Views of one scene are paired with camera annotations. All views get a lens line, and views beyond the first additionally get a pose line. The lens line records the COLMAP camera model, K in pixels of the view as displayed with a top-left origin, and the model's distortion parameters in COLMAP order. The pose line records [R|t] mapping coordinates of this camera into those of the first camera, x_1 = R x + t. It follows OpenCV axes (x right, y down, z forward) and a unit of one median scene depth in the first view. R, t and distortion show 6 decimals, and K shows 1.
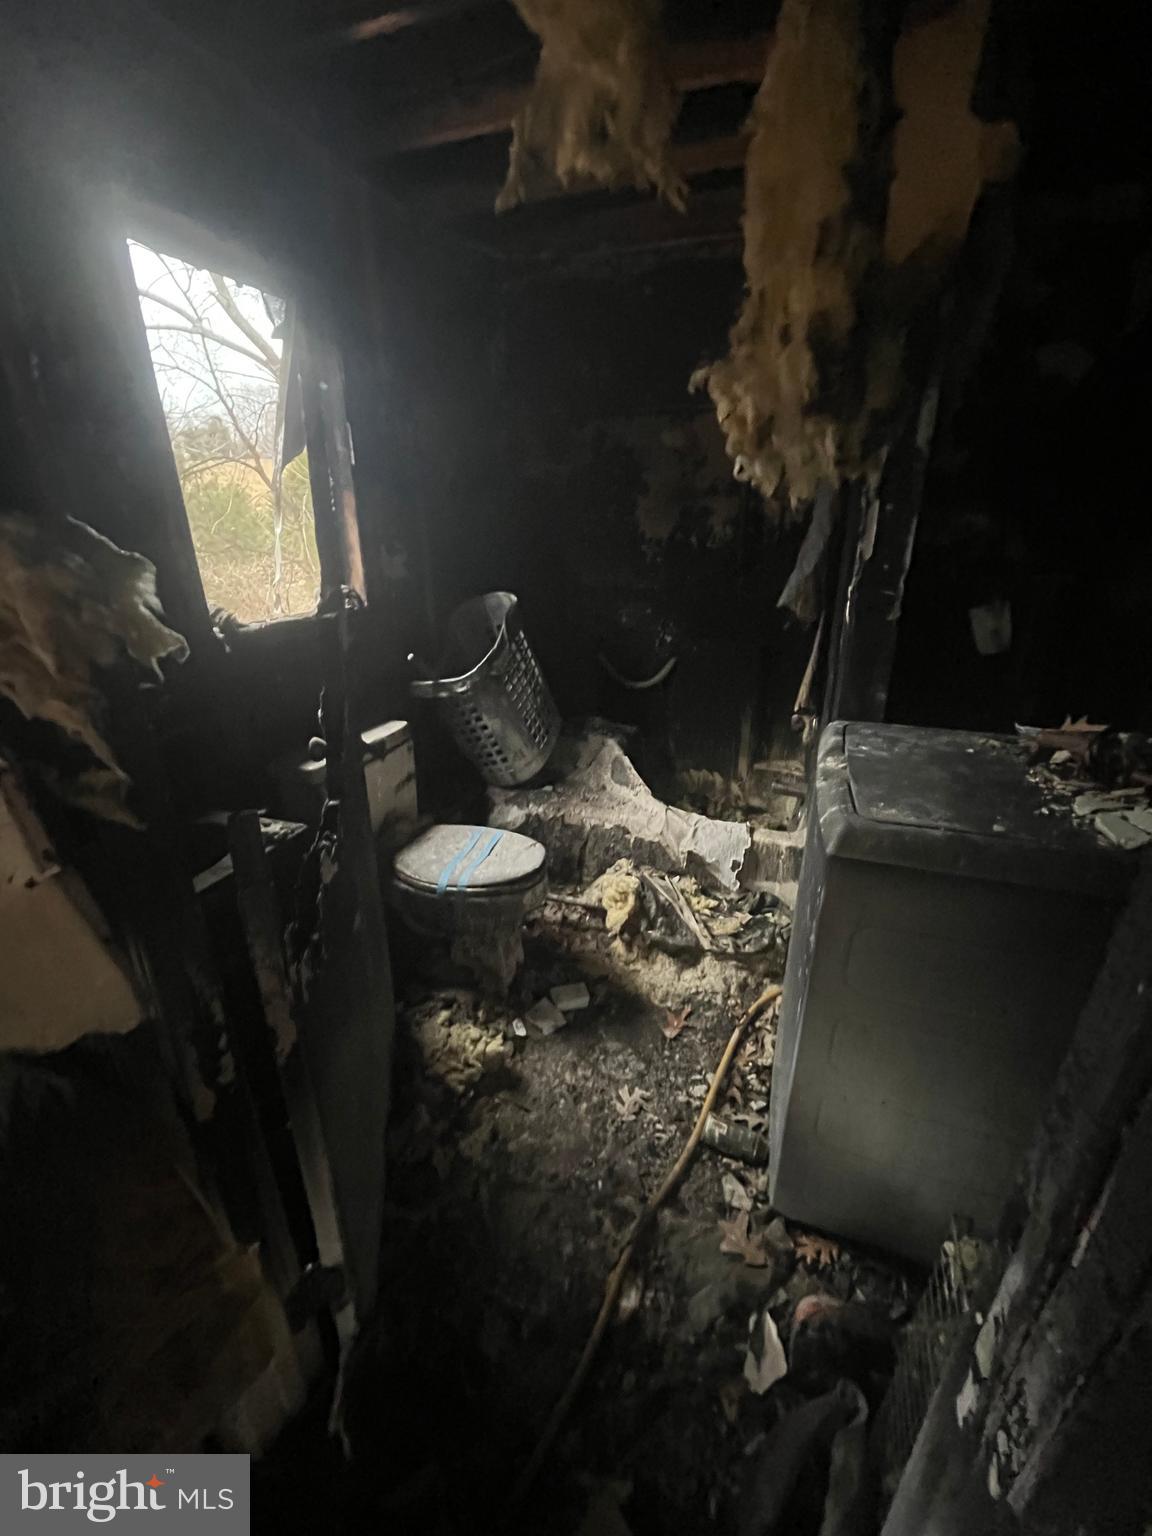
lens RADIAL K [[621.9, 0, 567.2], [0, 621.9, 765.2], [0, 0, 1]] dist [0.000093, -0.000373]
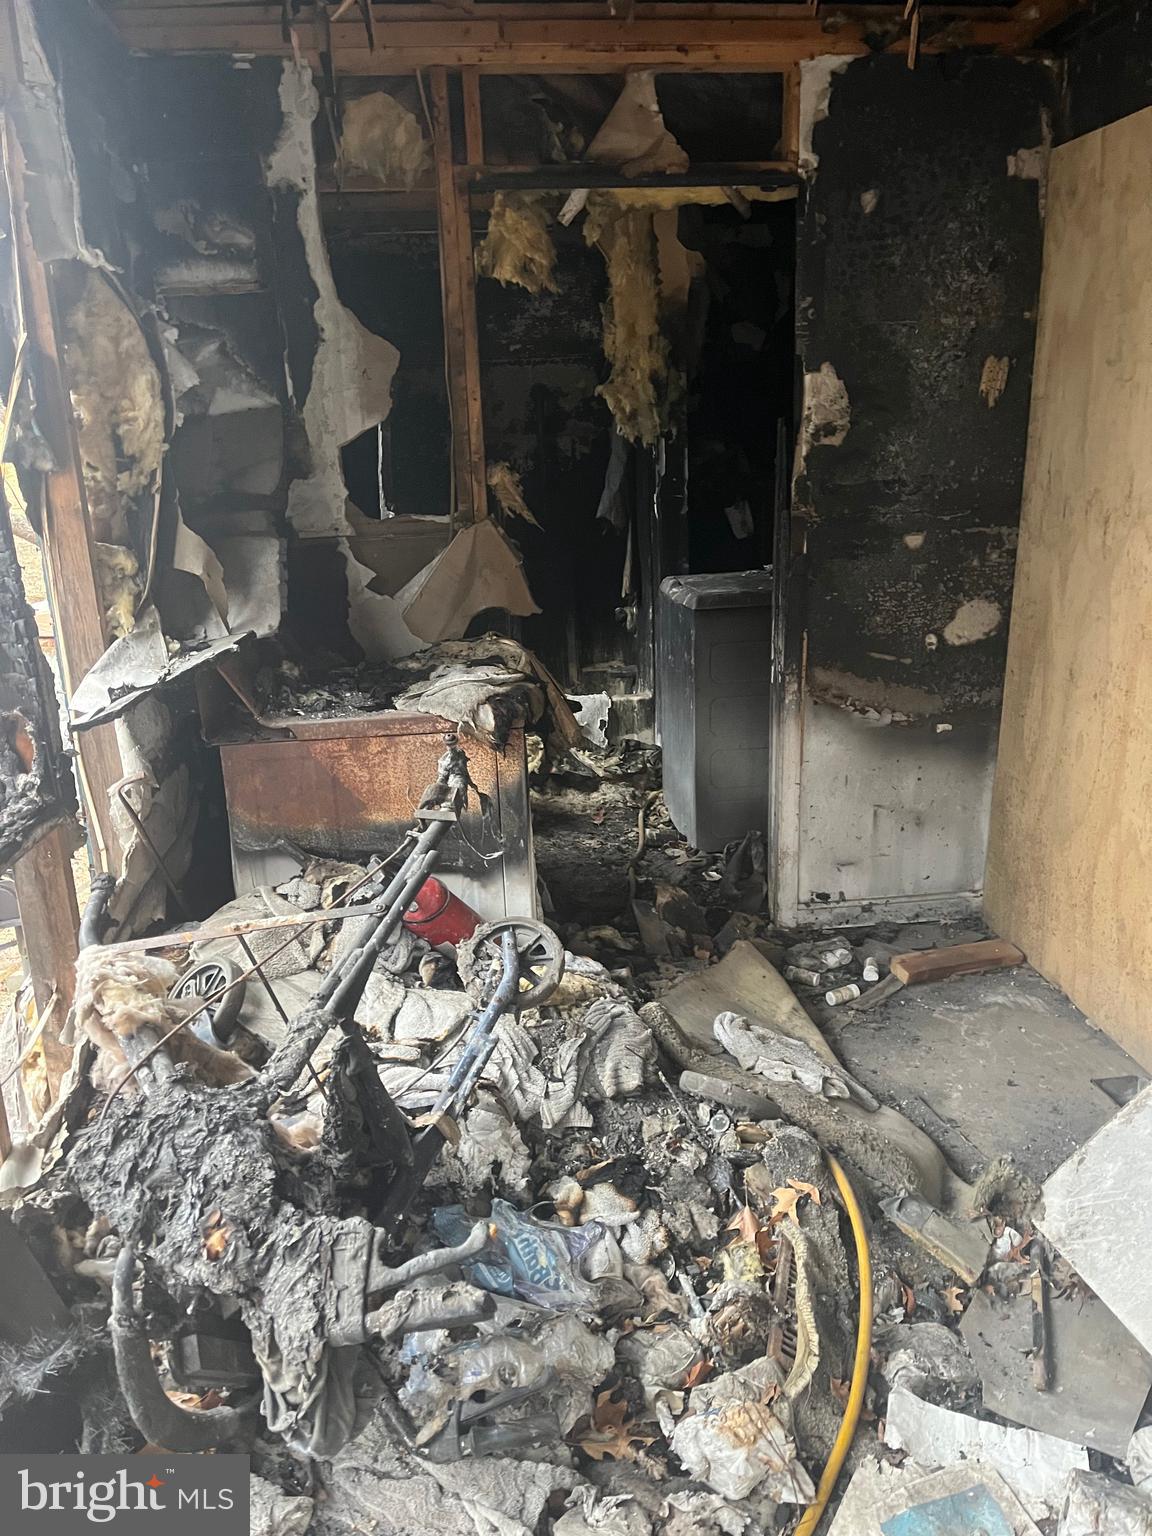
lens RADIAL K [[1150.2, 0, 541.3], [0, 1150.2, 770.9], [0, 0, 1]] dist [0.081484, -0.107717]
pose [[0.910670, -0.143786, 0.387307, -0.843358], [0.184725, 0.980264, -0.070424, 0.445532], [-0.369537, 0.135679, 0.919257, -1.191190]]
